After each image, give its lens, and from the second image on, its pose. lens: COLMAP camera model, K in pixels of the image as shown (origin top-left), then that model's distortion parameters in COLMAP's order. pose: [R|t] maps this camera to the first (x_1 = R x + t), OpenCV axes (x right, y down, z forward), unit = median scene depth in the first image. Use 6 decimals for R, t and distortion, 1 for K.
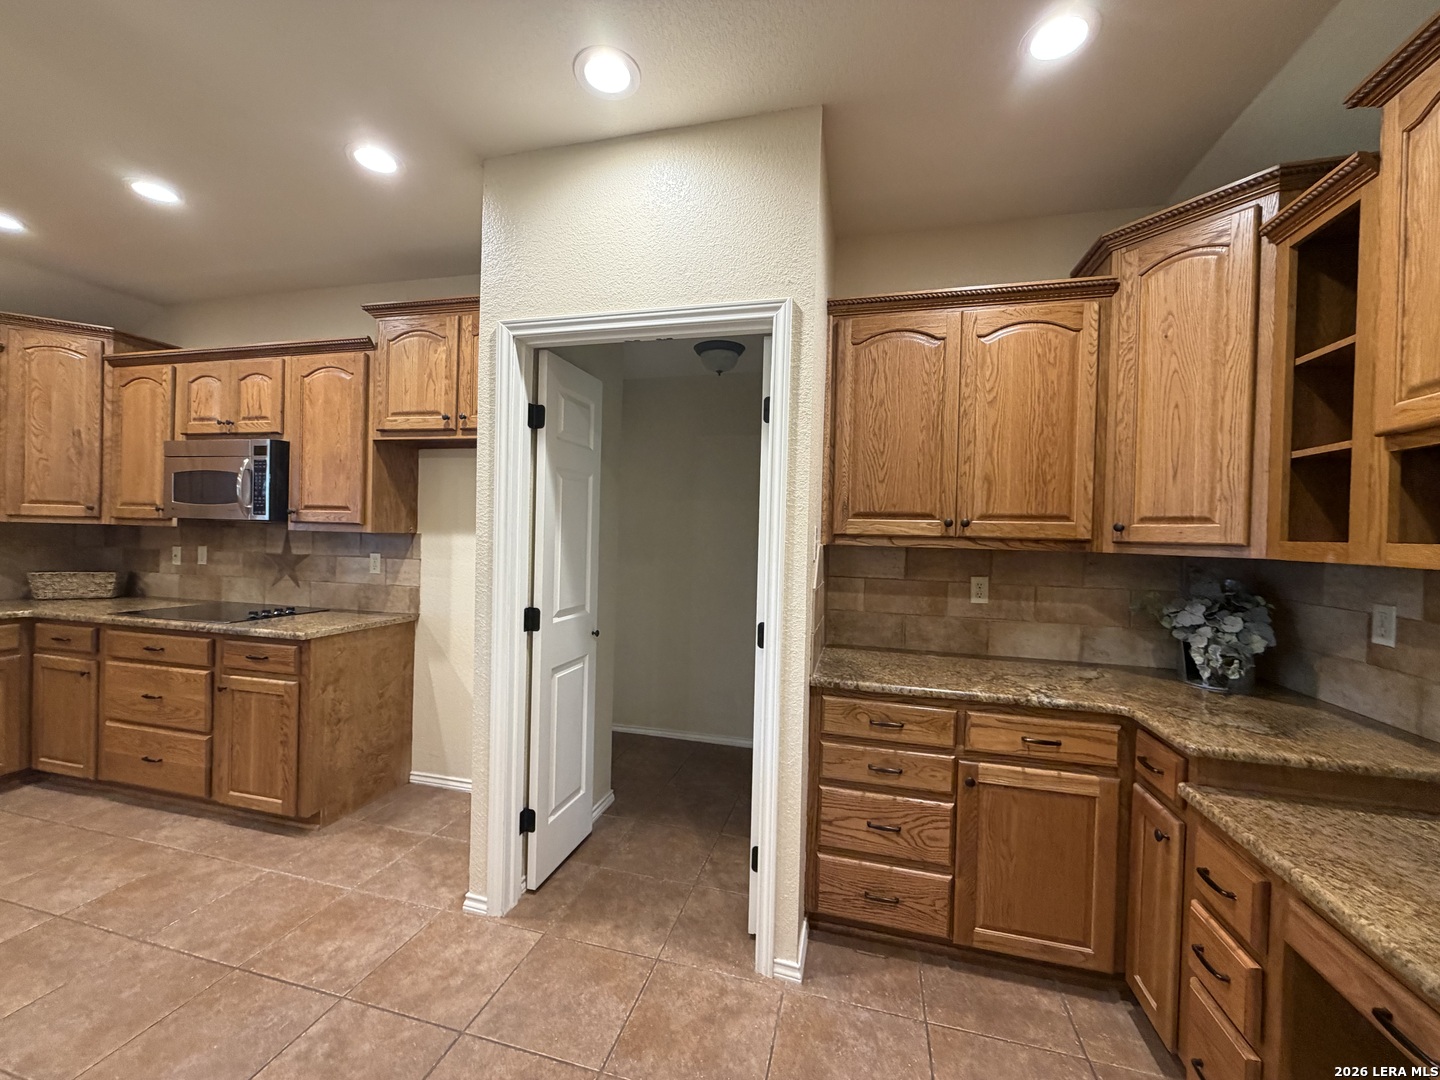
lens RADIAL K [[575.2, 0, 717.5], [0, 575.2, 538.9], [0, 0, 1]] dist [-0.001330, 0.000634]
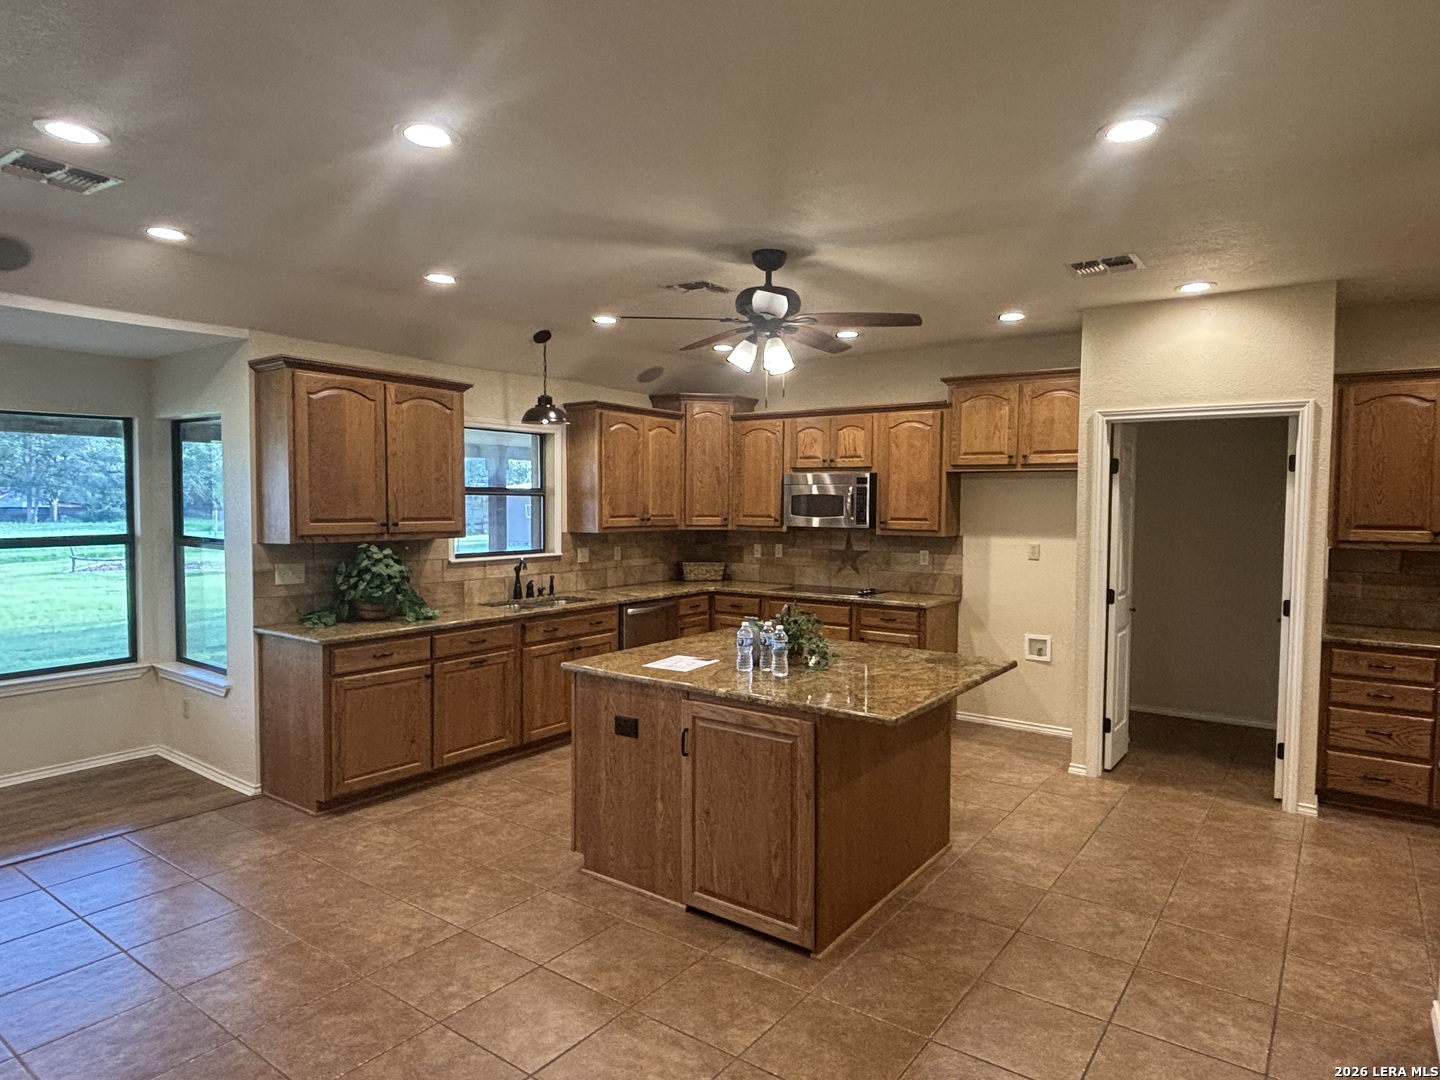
lens RADIAL K [[862.0, 0, 723.1], [0, 862.0, 540.2], [0, 0, 1]] dist [0.014975, -0.018172]
pose [[0.930200, -0.003720, -0.367034, -0.361758], [0.017021, 0.999310, 0.033009, -0.090257], [0.366658, -0.036952, 0.929622, -1.302328]]
